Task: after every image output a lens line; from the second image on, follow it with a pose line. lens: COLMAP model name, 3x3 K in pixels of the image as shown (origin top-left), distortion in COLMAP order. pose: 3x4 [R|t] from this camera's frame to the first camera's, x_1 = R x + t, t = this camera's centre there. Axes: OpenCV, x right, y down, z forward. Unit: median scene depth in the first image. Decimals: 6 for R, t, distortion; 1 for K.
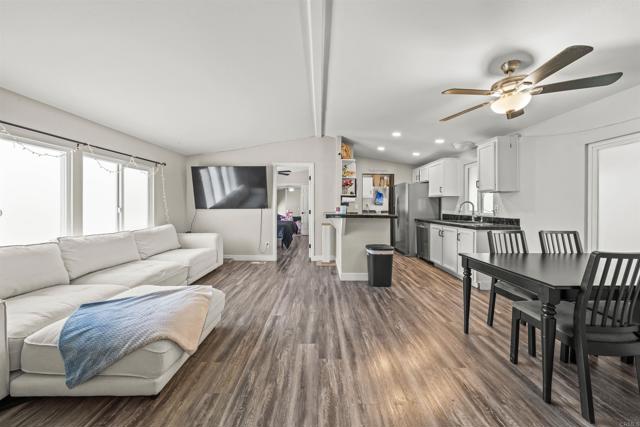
lens RADIAL K [[218.0, 0, 318.5], [0, 218.0, 206.6], [0, 0, 1]] dist [-0.006113, 0.000440]
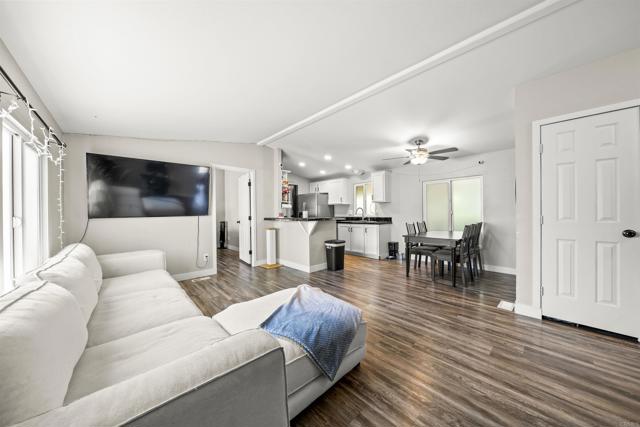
lens RADIAL K [[218.0, 0, 315.8], [0, 218.0, 210.5], [0, 0, 1]] dist [-0.006113, 0.000440]
pose [[0.730138, -0.004965, 0.683281, -0.700069], [0.016724, 0.999804, -0.010607, 0.007018], [-0.683095, 0.019172, 0.730078, 0.093056]]
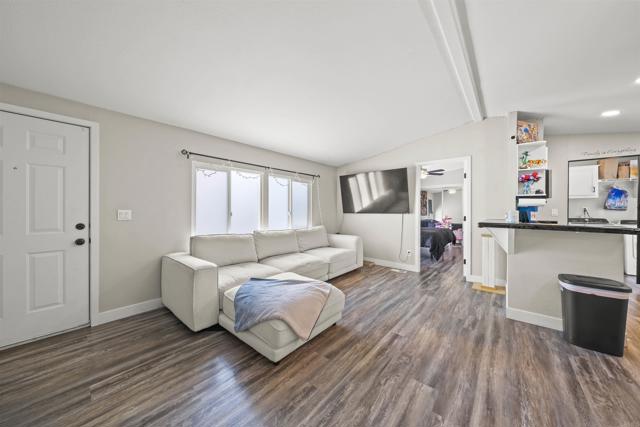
lens RADIAL K [[218.0, 0, 318.8], [0, 218.0, 209.9], [0, 0, 1]] dist [-0.006113, 0.000440]
pose [[0.763281, 0.001831, -0.646064, 0.092618], [-0.005852, 0.999975, -0.004079, -0.000724], [0.646040, 0.006894, 0.763272, 0.077671]]
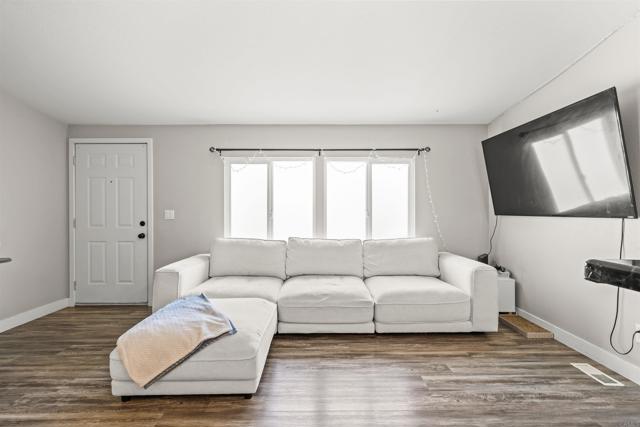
lens RADIAL K [[296.1, 0, 321.3], [0, 296.1, 213.6], [0, 0, 1]] dist [0.005383, -0.000713]
pose [[0.019650, 0.012805, -0.999725, 0.249861], [-0.002555, 0.999915, 0.012757, -0.003231], [0.999804, 0.002303, 0.019681, 0.739130]]
